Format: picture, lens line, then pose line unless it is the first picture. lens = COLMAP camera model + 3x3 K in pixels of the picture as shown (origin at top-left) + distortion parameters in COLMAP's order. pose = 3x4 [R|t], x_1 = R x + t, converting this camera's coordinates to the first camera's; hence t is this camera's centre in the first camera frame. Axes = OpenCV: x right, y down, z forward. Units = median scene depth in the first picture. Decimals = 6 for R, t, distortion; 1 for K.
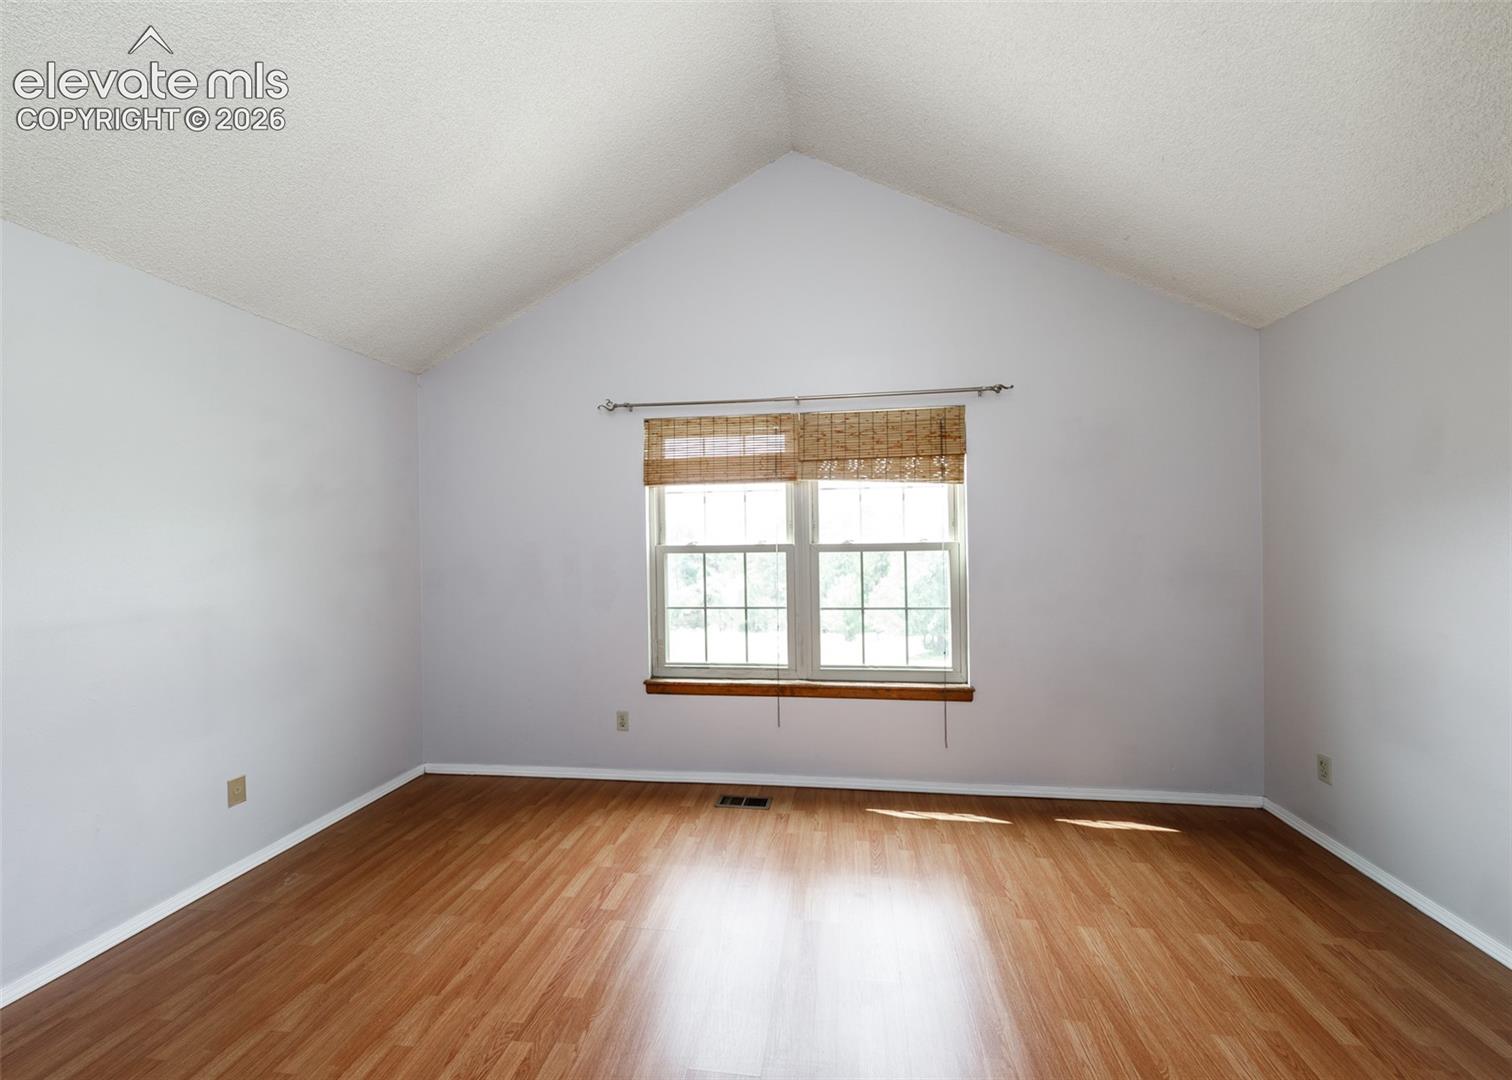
lens RADIAL K [[563.3, 0, 756.0], [0, 563.3, 540.0], [0, 0, 1]] dist [0.001278, 0.000044]
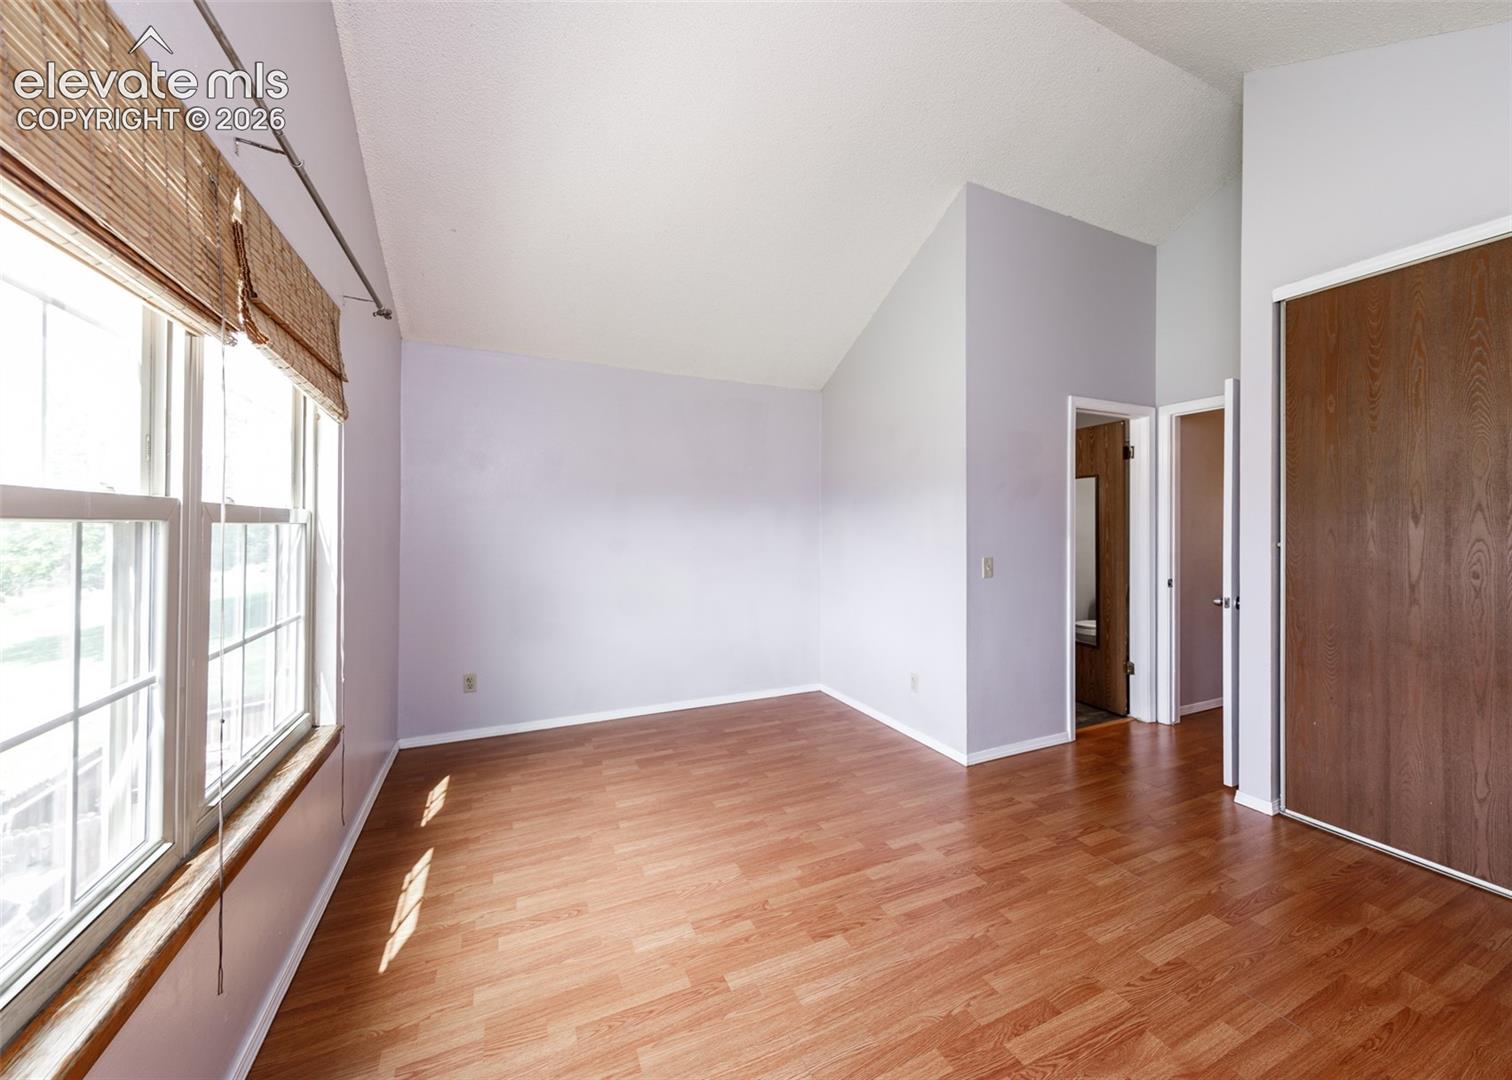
lens RADIAL K [[589.4, 0, 789.6], [0, 589.4, 542.4], [0, 0, 1]] dist [0.003948, -0.000640]
pose [[-0.577583, -0.007469, 0.816298, -0.484993], [0.010934, 0.999798, 0.016884, 0.033273], [-0.816259, 0.018677, -0.577385, 0.911223]]
